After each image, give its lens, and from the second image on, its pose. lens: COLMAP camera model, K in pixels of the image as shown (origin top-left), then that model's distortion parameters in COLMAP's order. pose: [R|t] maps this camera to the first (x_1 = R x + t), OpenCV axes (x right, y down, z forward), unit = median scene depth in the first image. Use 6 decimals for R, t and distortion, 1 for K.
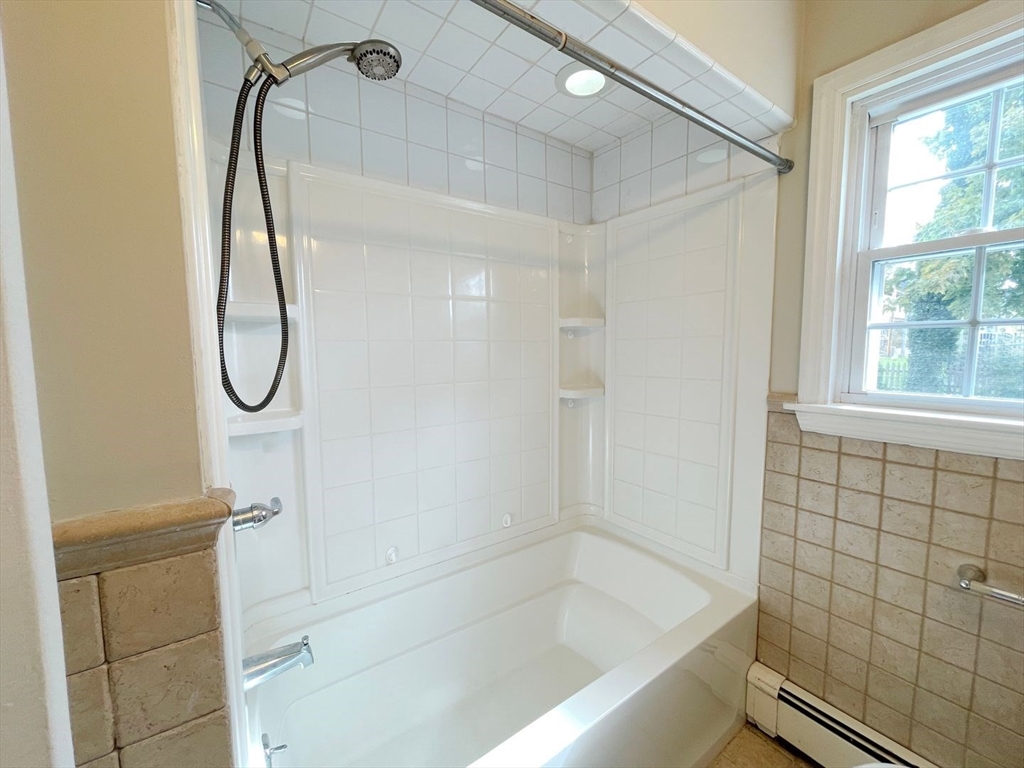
lens RADIAL K [[411.7, 0, 513.5], [0, 411.7, 381.8], [0, 0, 1]] dist [0.003532, -0.000231]
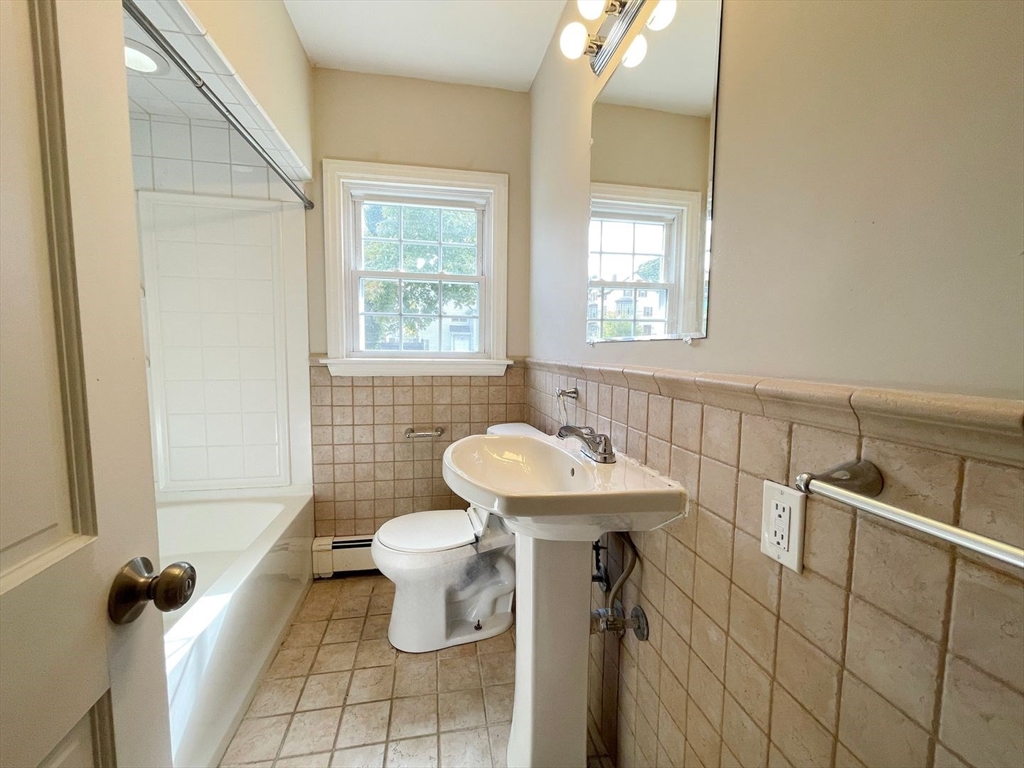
lens RADIAL K [[411.7, 0, 510.3], [0, 411.7, 381.4], [0, 0, 1]] dist [0.003532, -0.000231]
pose [[0.421177, -0.064010, 0.904717, -0.460164], [0.064736, 0.997084, 0.040408, 0.121323], [-0.904665, 0.041549, 0.424093, -0.305887]]
